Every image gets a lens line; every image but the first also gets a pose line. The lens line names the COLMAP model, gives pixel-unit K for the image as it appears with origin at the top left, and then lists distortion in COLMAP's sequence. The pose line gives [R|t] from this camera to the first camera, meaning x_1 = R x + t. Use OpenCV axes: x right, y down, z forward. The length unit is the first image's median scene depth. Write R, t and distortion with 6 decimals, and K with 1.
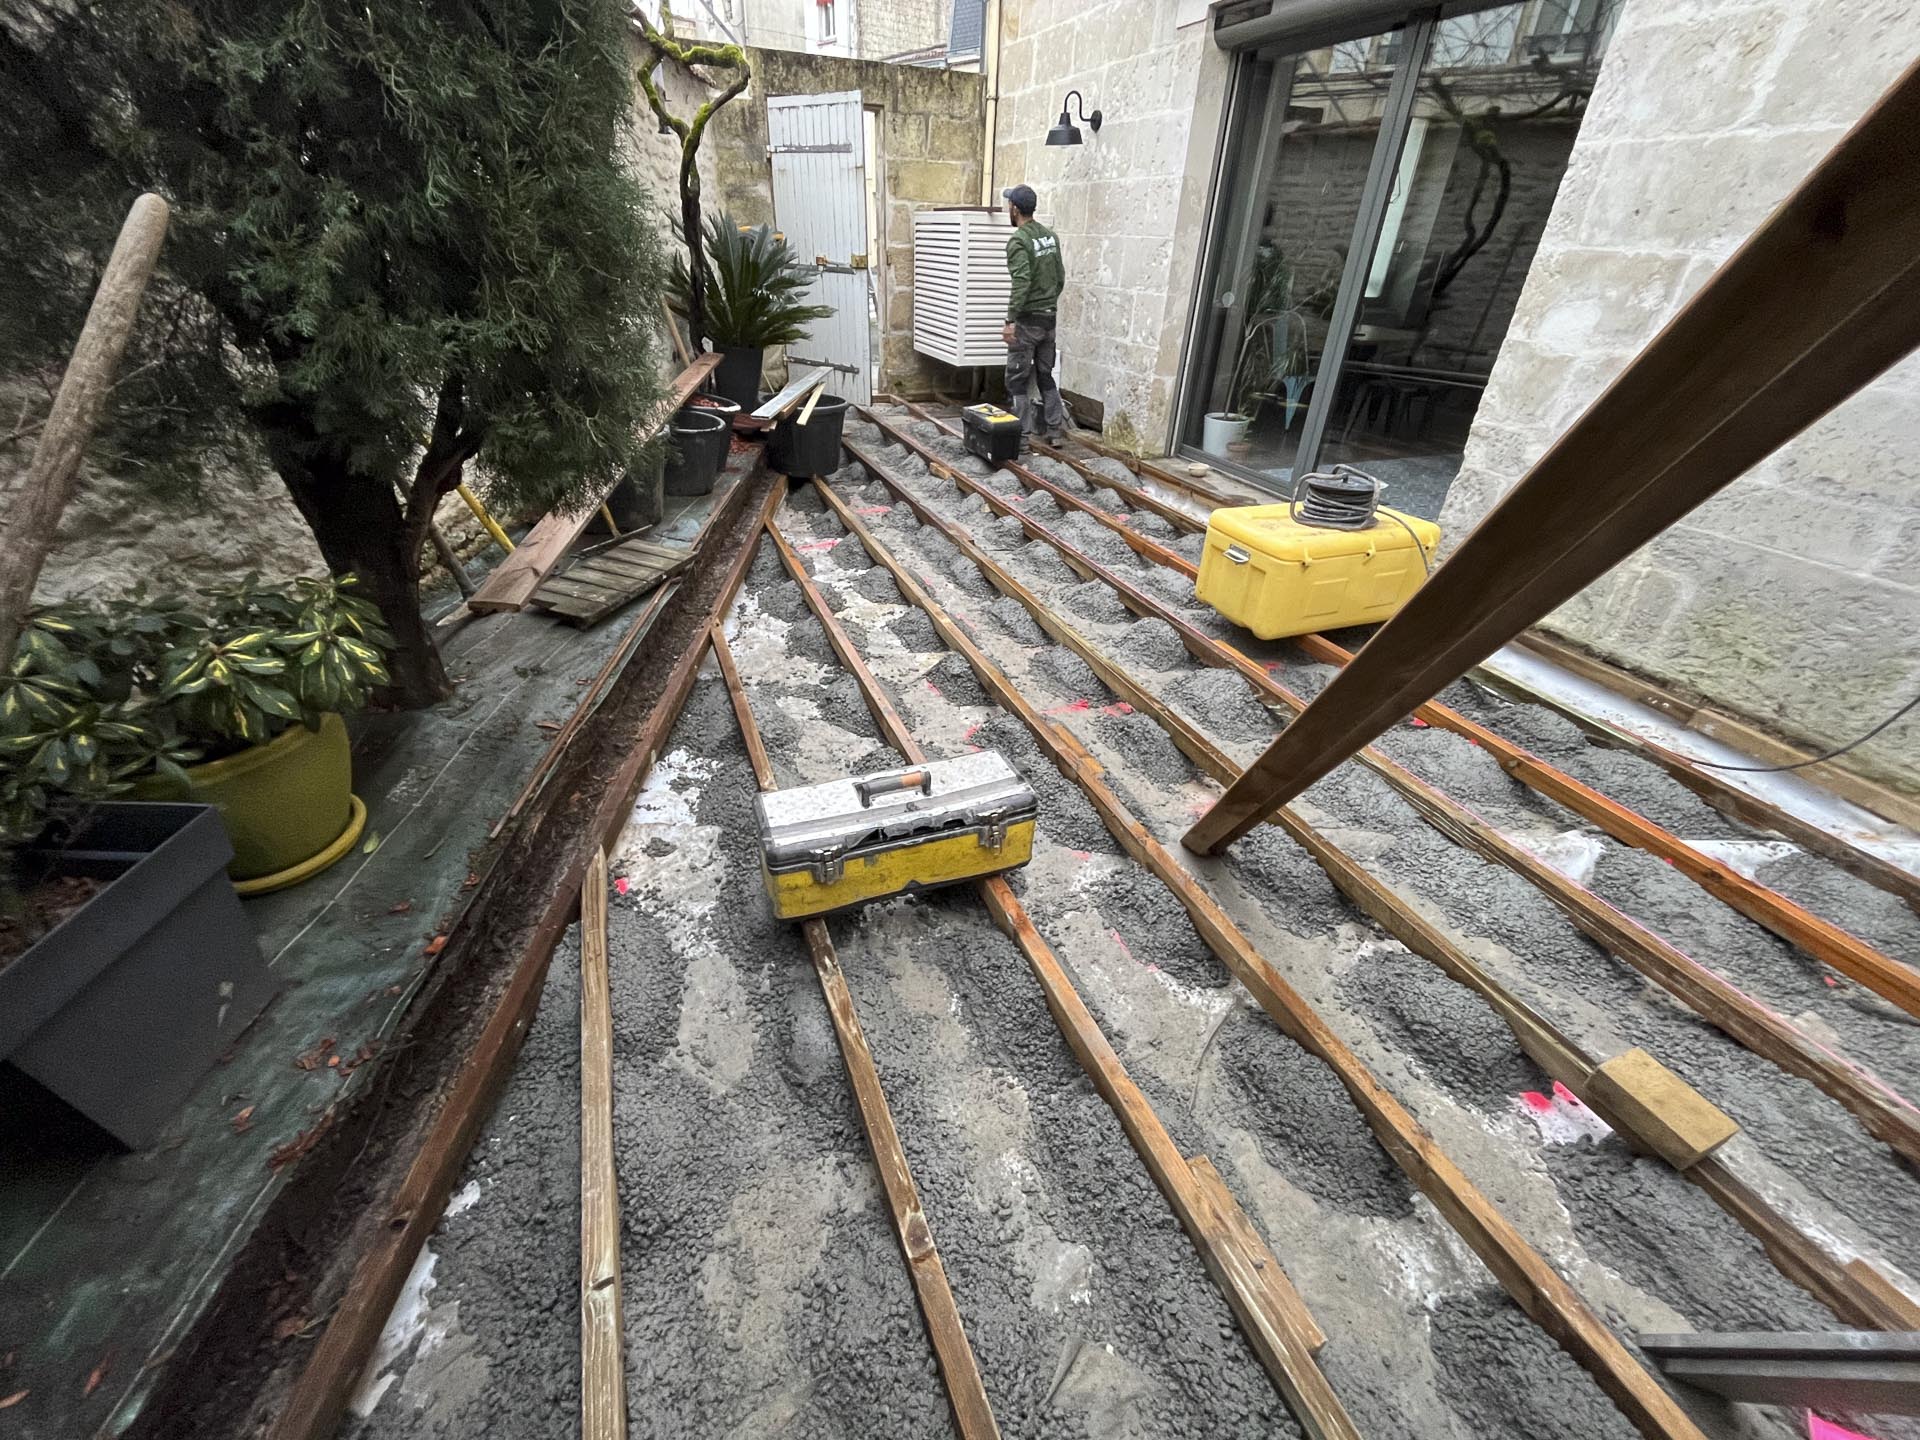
lens RADIAL K [[767.3, 0, 956.0], [0, 767.3, 719.8], [0, 0, 1]] dist [0.000182, 0.000024]
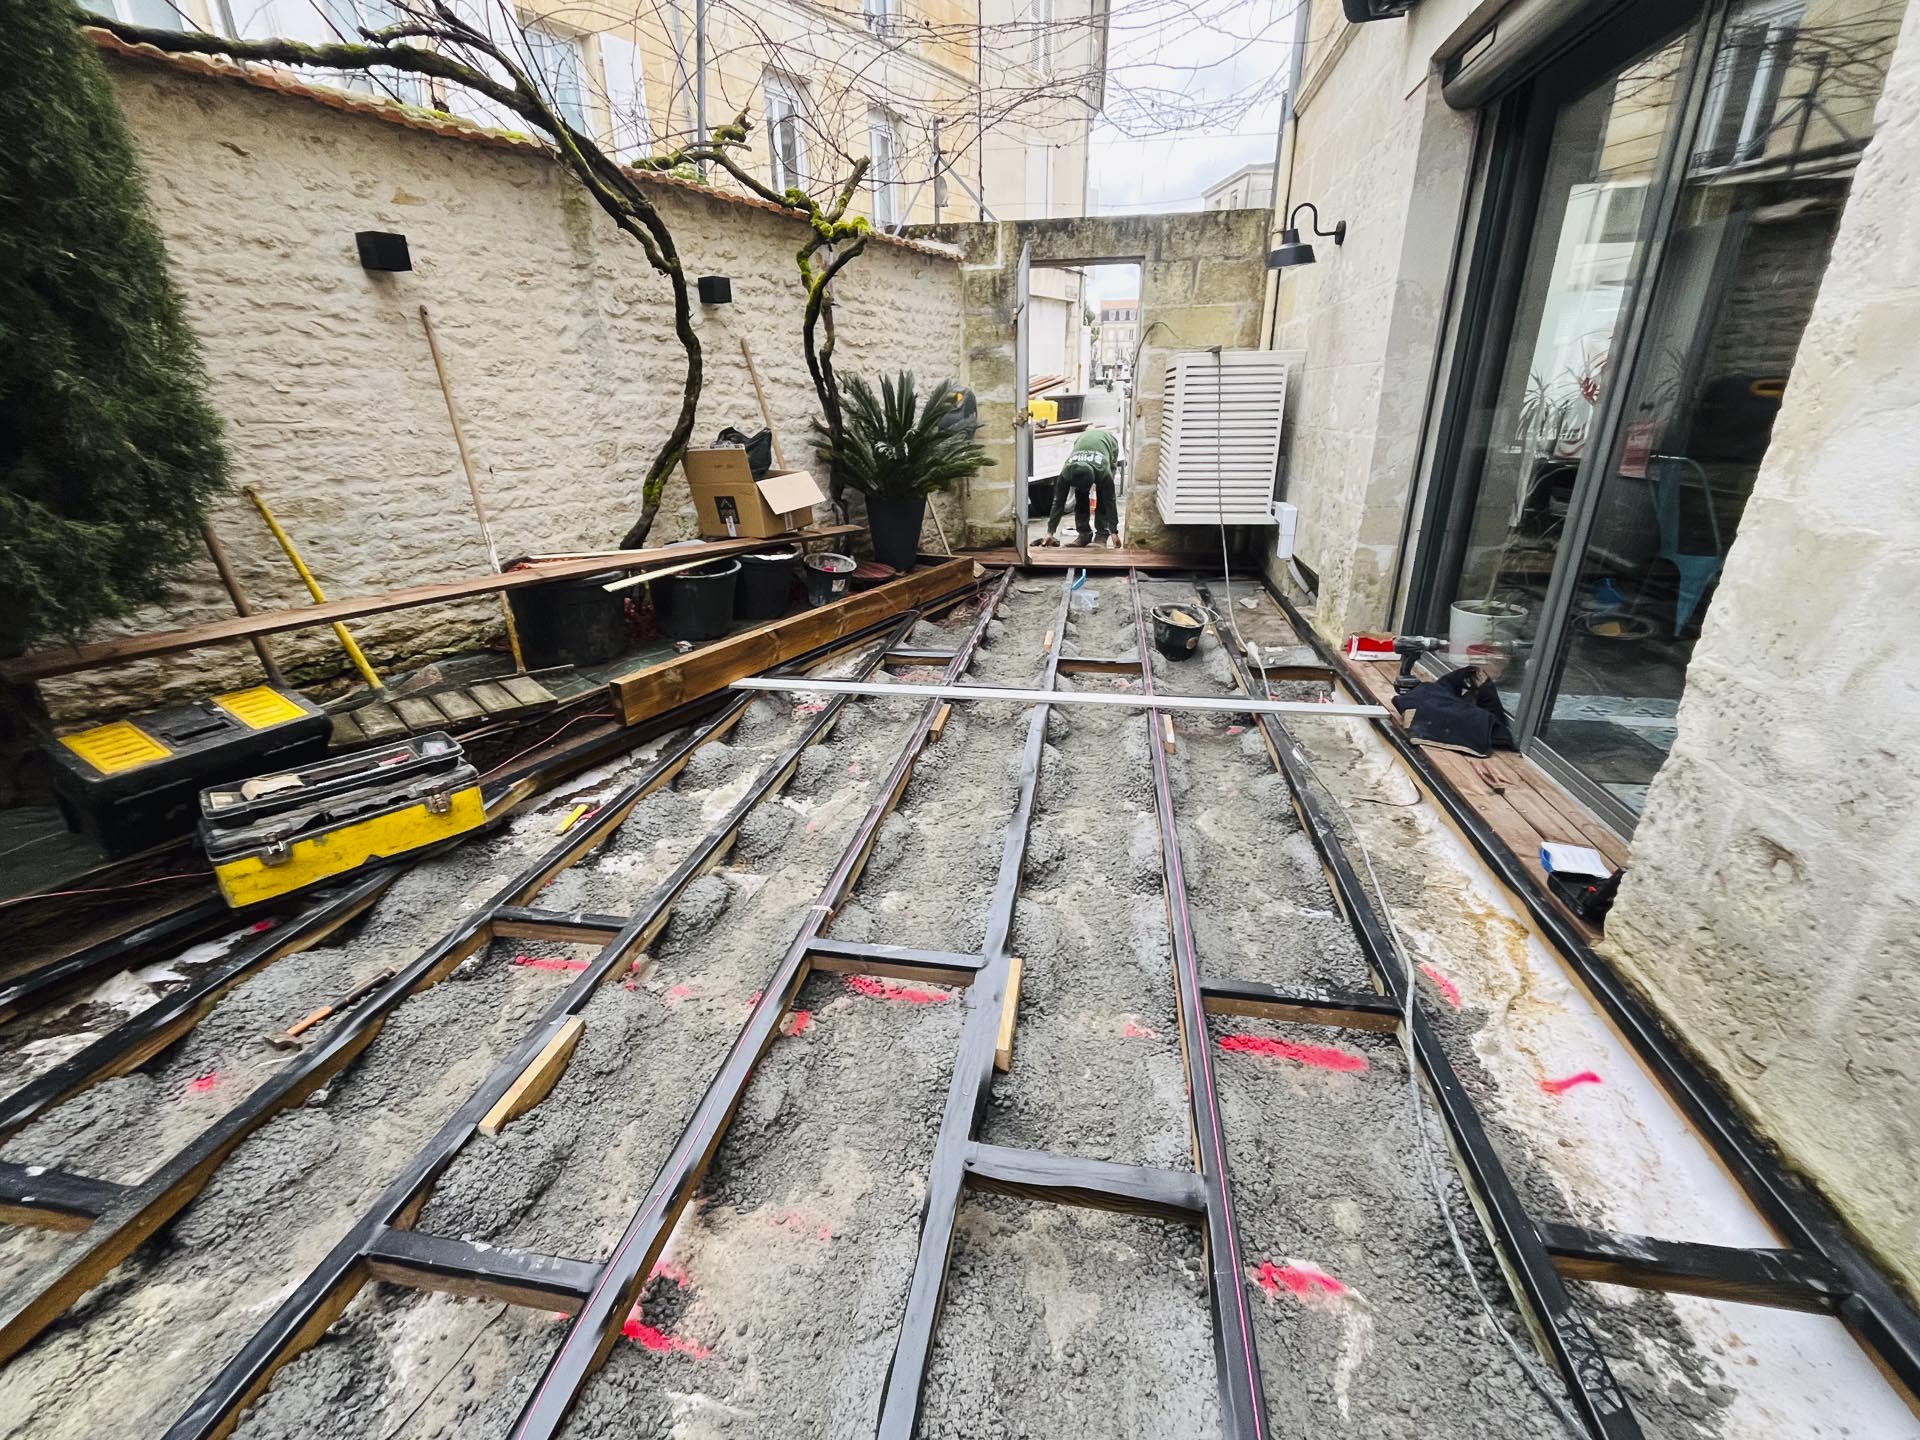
lens RADIAL K [[800.1, 0, 964.3], [0, 800.1, 729.1], [0, 0, 1]] dist [0.000256, -0.000028]
pose [[0.851363, 0.157472, -0.500383, 0.348646], [-0.243024, 0.963741, -0.110195, -0.116736], [0.464887, 0.215421, 0.858763, 0.239509]]
